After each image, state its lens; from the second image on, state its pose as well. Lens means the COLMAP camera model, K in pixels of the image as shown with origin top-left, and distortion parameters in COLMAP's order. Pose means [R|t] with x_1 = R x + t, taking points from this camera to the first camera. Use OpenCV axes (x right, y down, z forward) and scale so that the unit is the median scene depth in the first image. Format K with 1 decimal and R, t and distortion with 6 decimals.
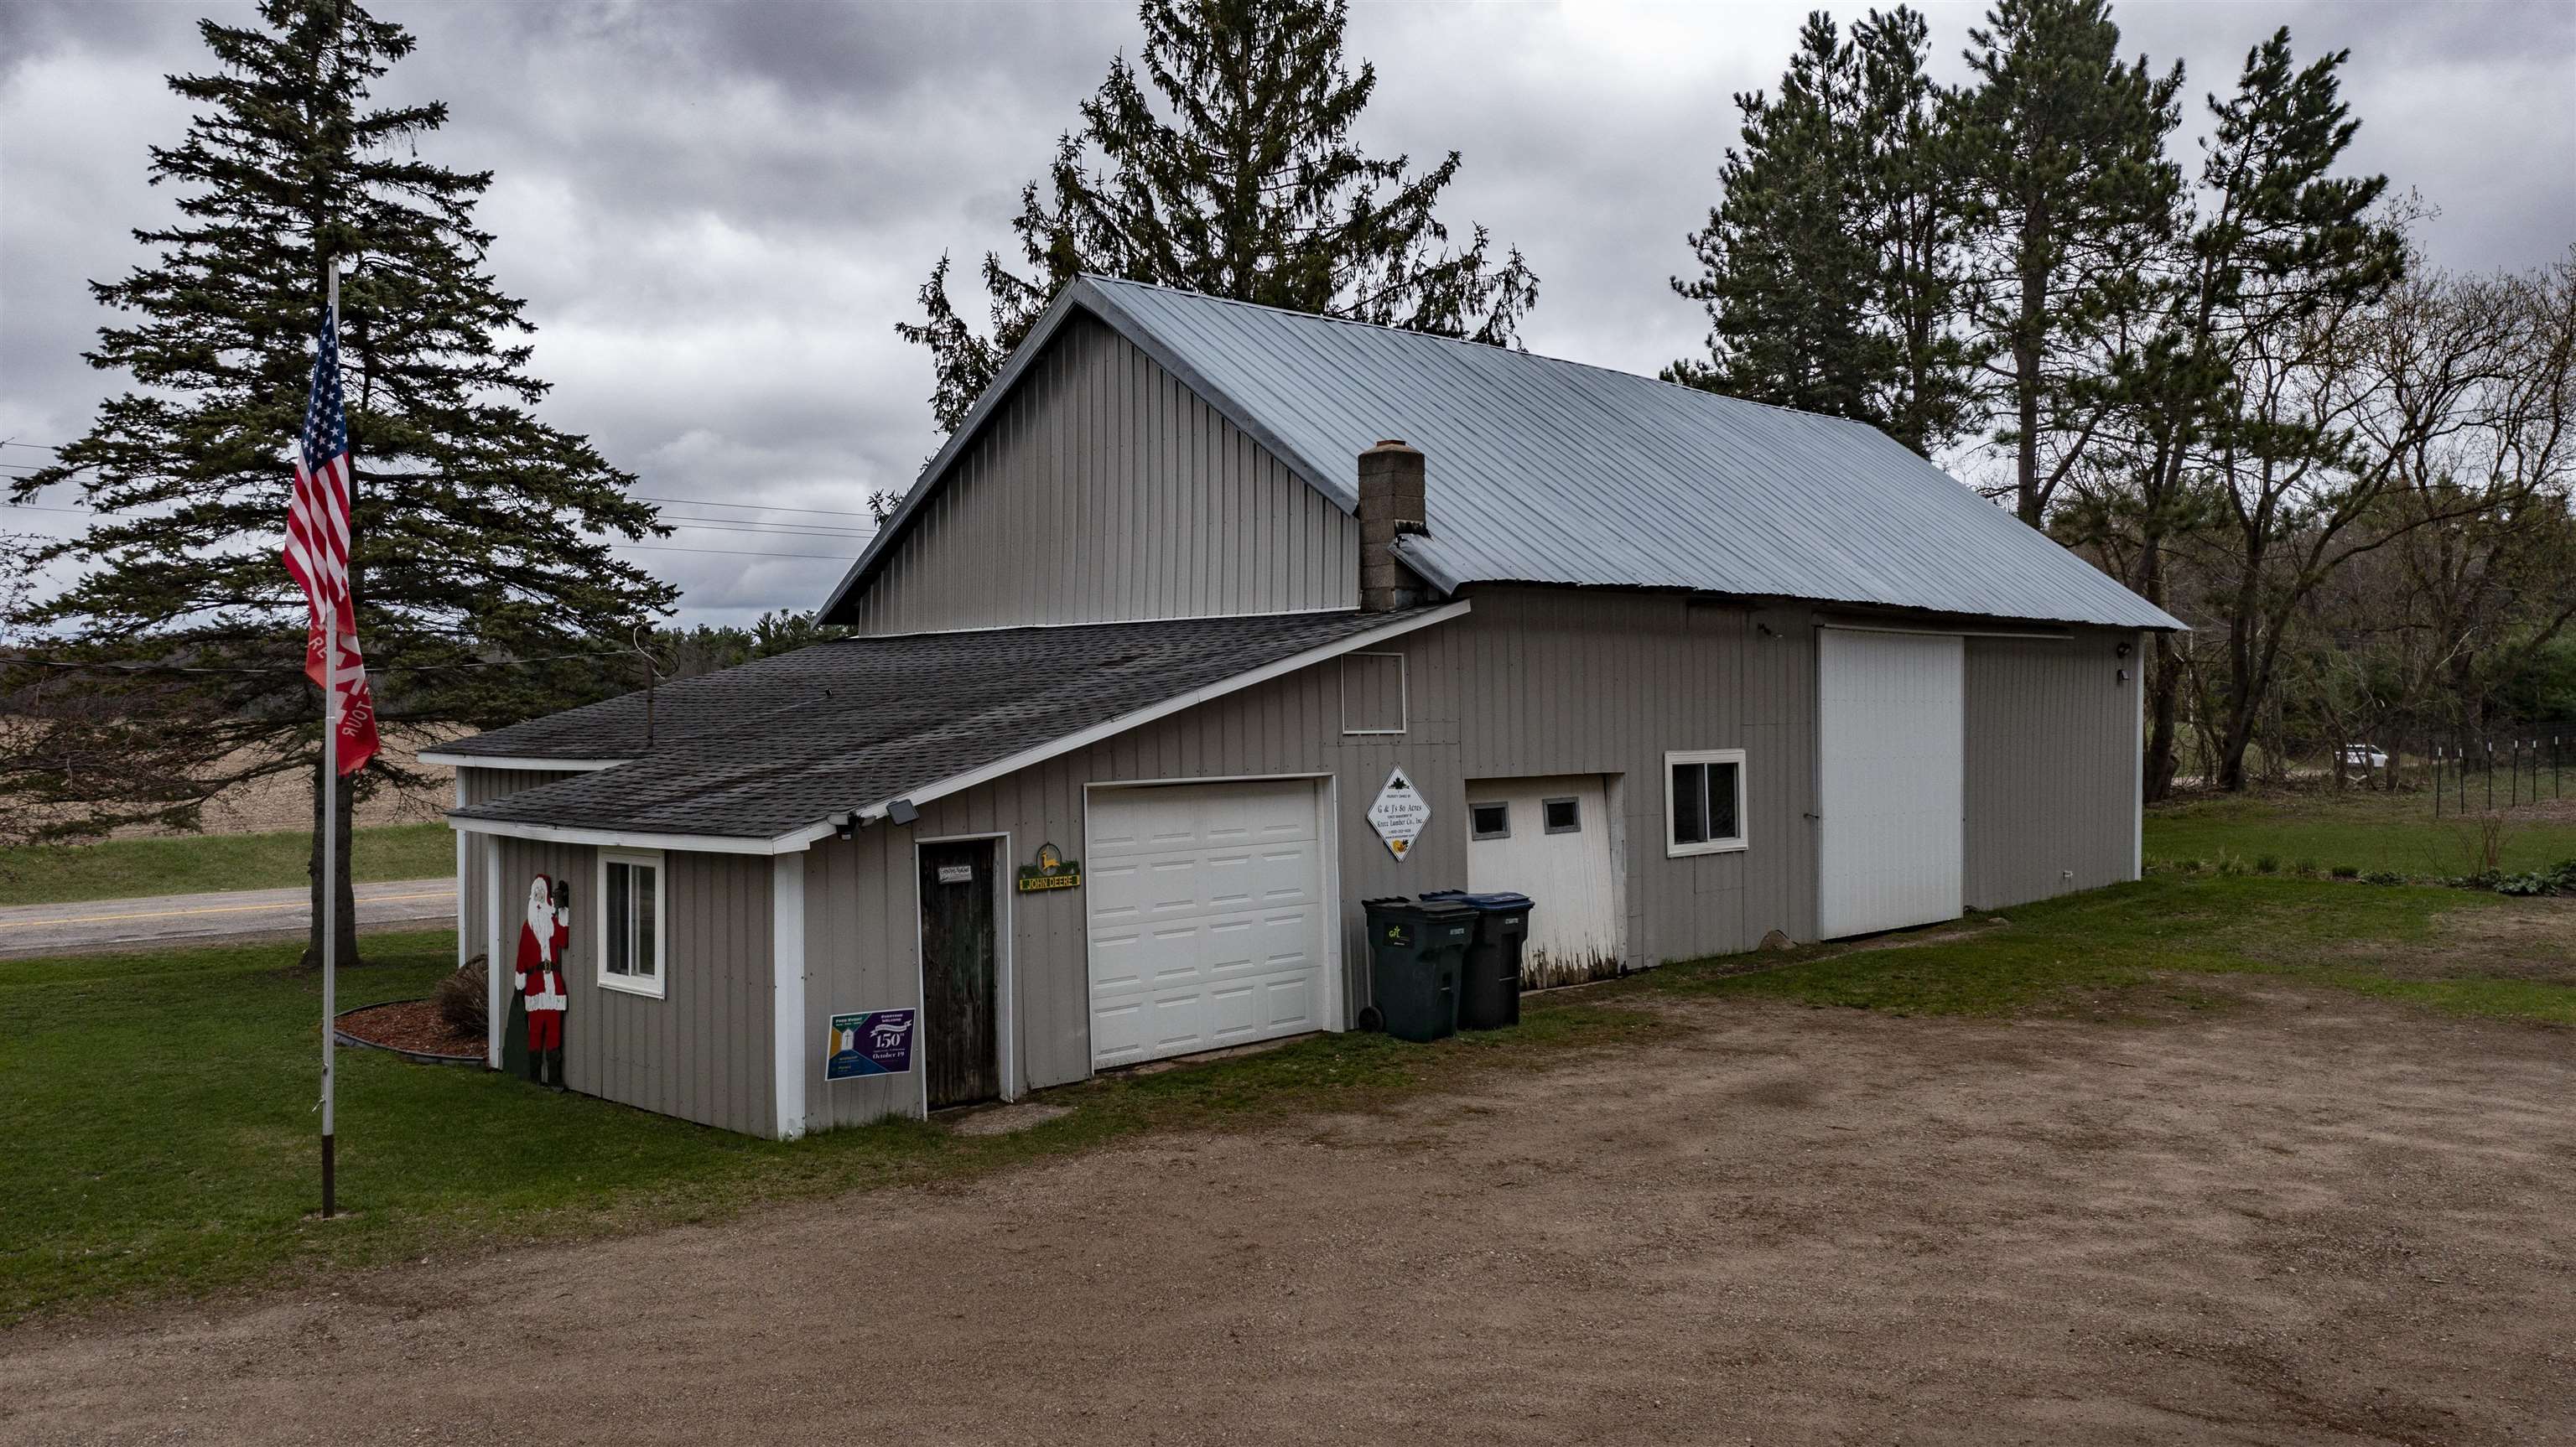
lens RADIAL K [[2020.5, 0, 1288.0], [0, 2020.5, 723.5], [0, 0, 1]] dist [-0.012816, 0.002212]
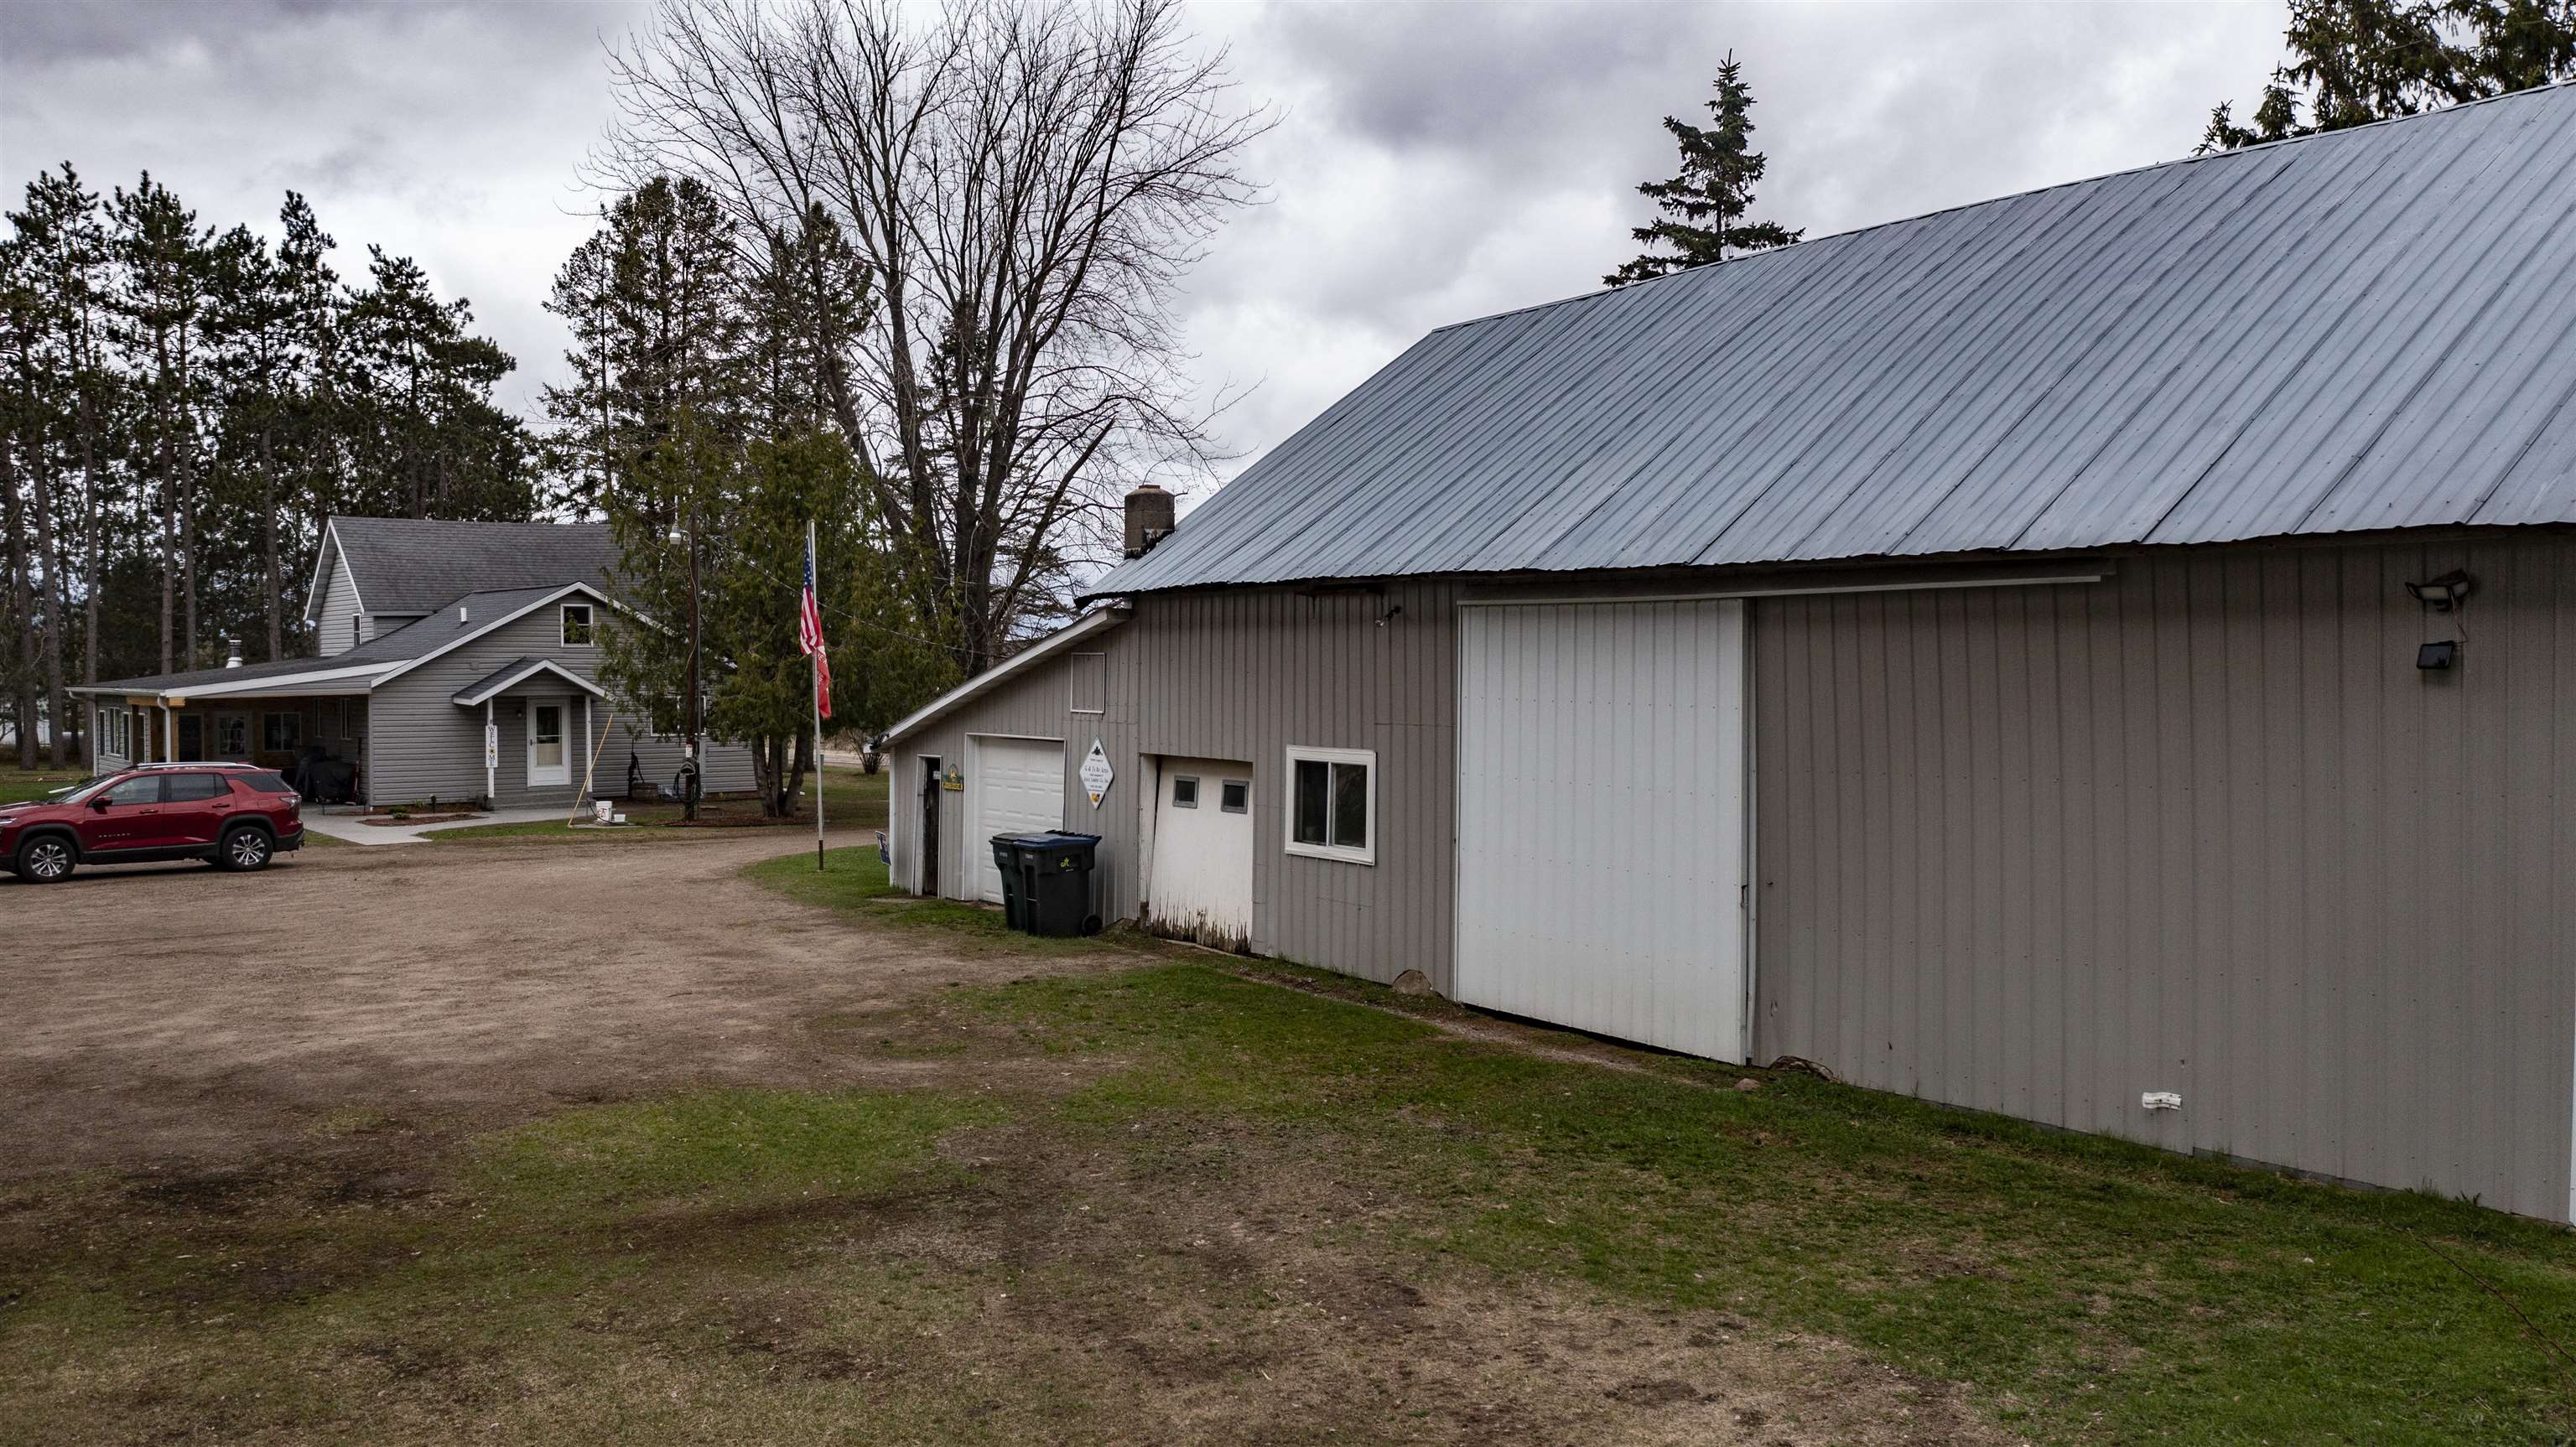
lens RADIAL K [[2020.5, 0, 1288.0], [0, 2020.5, 723.5], [0, 0, 1]] dist [-0.012816, 0.002212]
pose [[-0.198576, 0.032500, -0.979546, 1.314846], [-0.010140, 0.999328, 0.035212, -0.035895], [0.980033, 0.016925, -0.198114, 1.369360]]
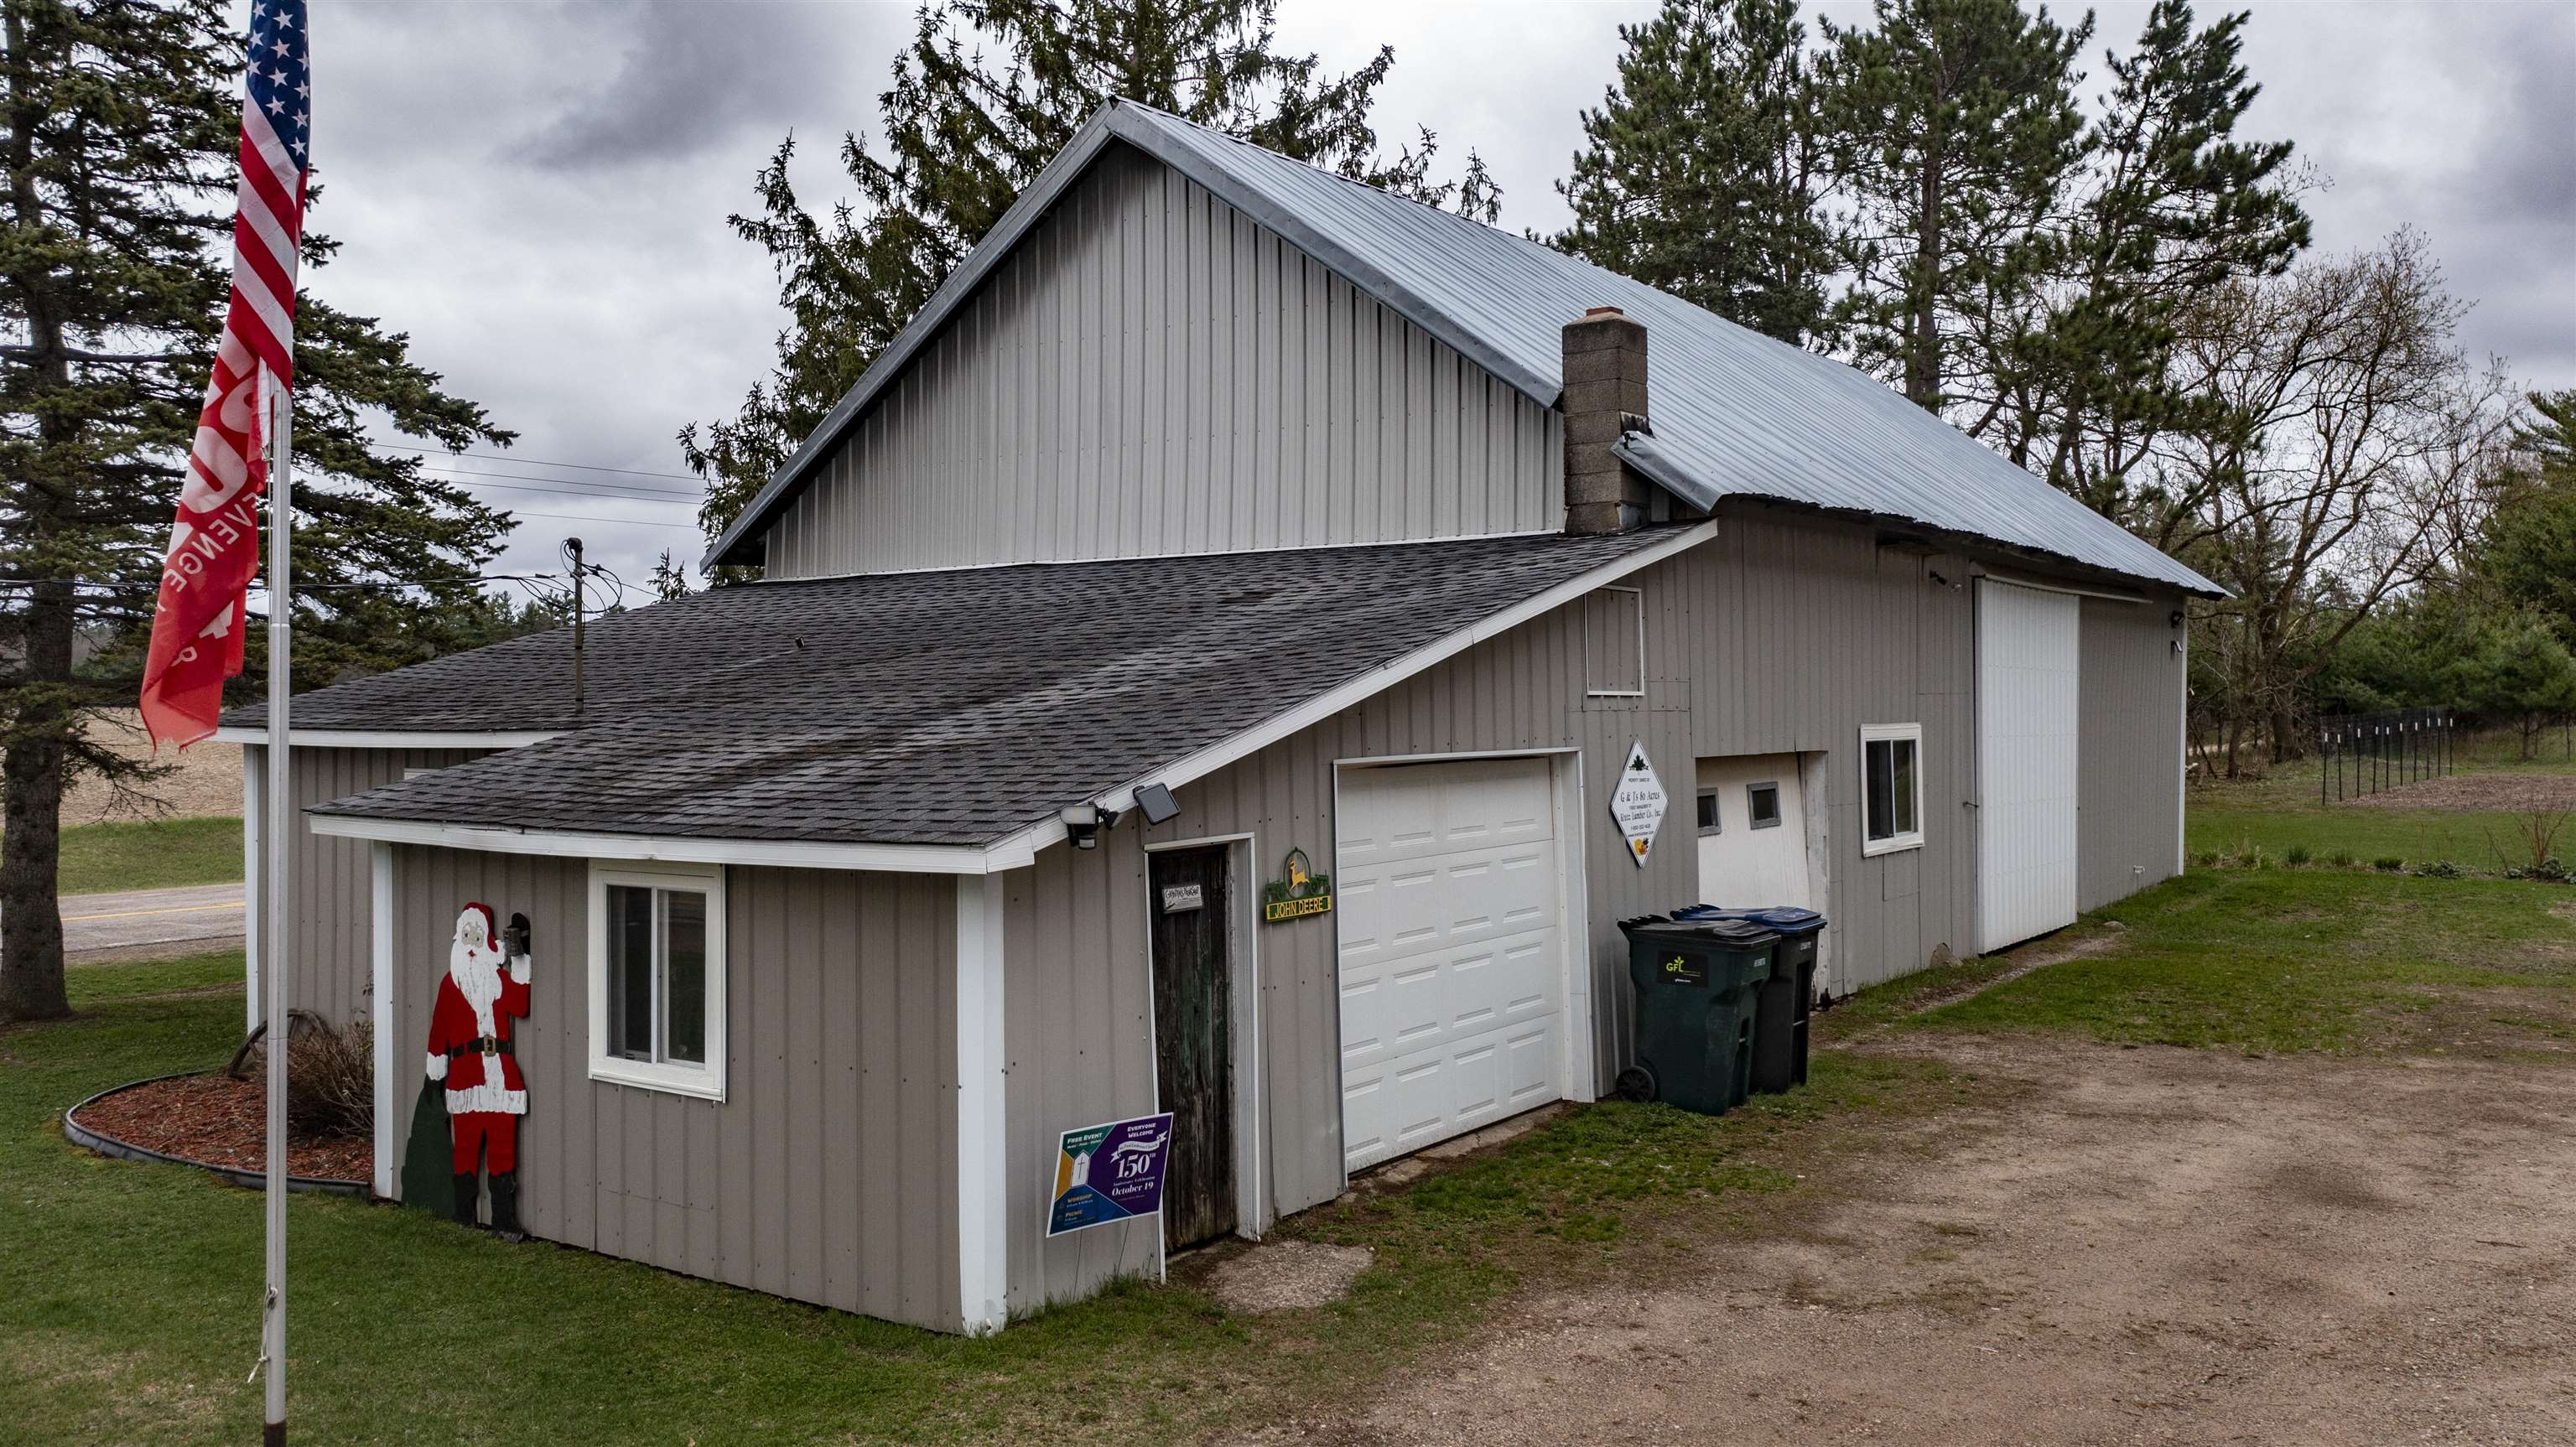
lens RADIAL K [[2025.2, 0, 1288.0], [0, 2025.2, 723.5], [0, 0, 1]] dist [-0.026322, 0.002137]
pose [[0.987095, 0.001220, 0.160129, -0.190285], [-0.001639, 0.999996, 0.002484, 0.013274], [-0.160125, -0.002714, 0.987093, 0.280258]]
